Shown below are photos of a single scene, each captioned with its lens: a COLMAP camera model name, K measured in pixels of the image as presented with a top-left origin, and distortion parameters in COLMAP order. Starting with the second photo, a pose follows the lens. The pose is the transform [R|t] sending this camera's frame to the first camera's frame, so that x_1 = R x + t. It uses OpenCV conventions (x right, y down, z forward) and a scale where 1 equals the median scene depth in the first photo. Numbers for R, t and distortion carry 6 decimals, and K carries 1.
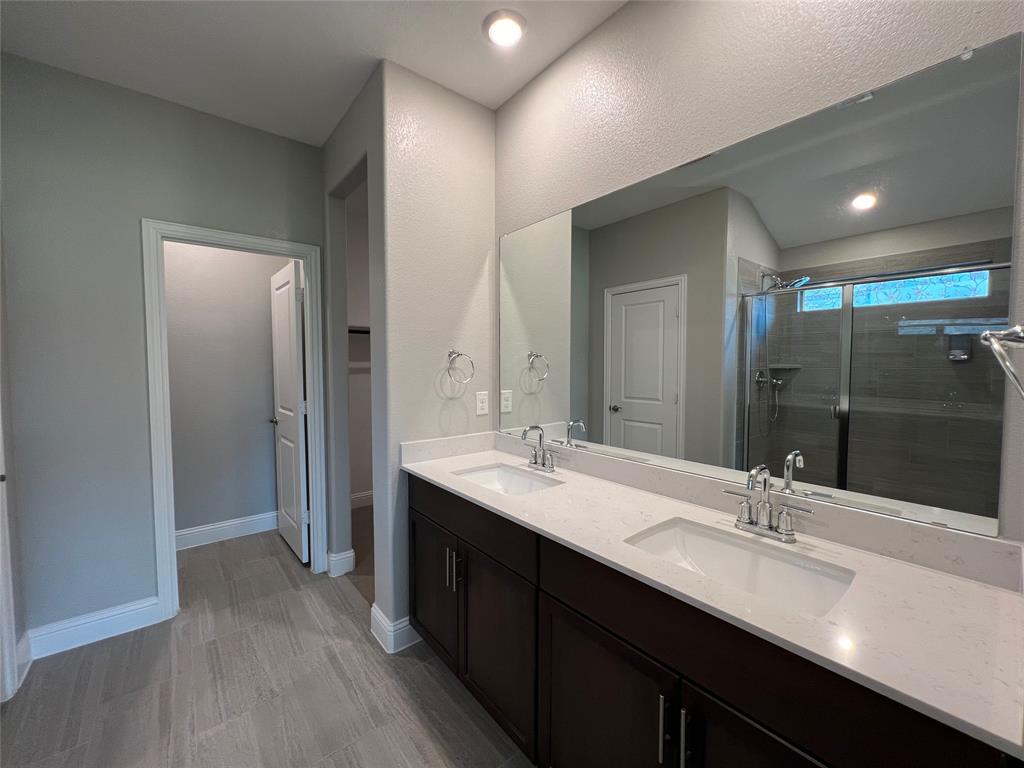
lens RADIAL K [[412.8, 0, 509.7], [0, 412.8, 381.3], [0, 0, 1]] dist [-0.002149, 0.000906]
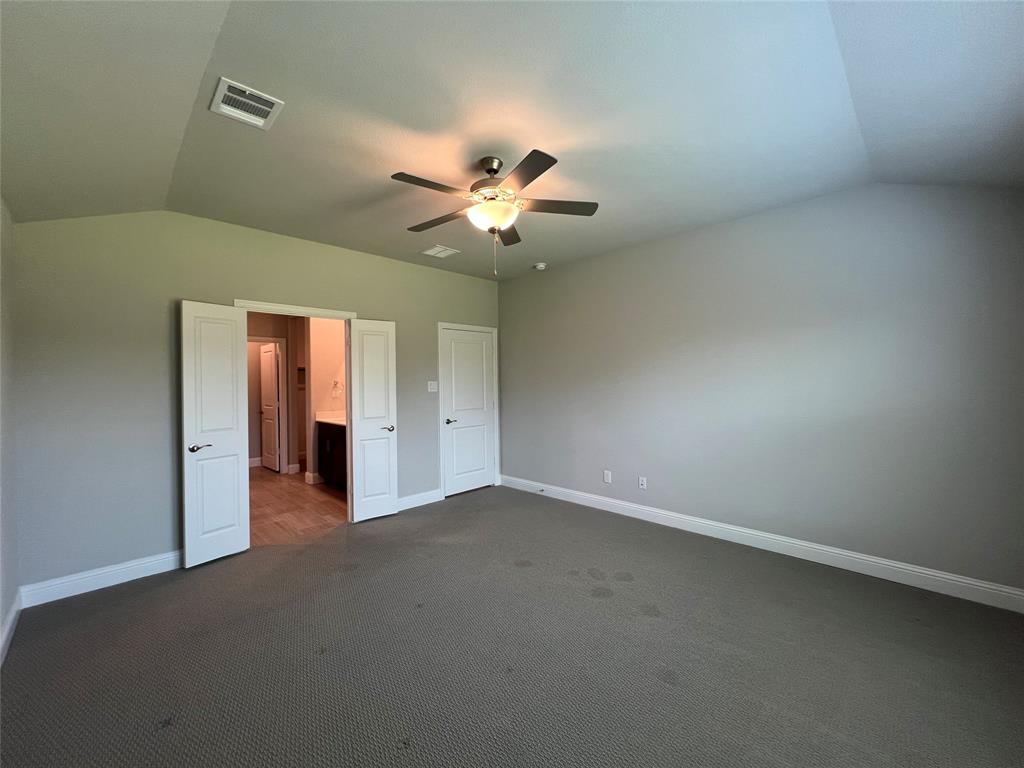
lens RADIAL K [[412.8, 0, 512.6], [0, 412.8, 387.4], [0, 0, 1]] dist [-0.002149, 0.000906]
pose [[0.994791, -0.006420, 0.101738, 0.614200], [0.009466, 0.999520, -0.029483, 0.051434], [-0.101500, 0.030292, 0.994374, -1.524569]]
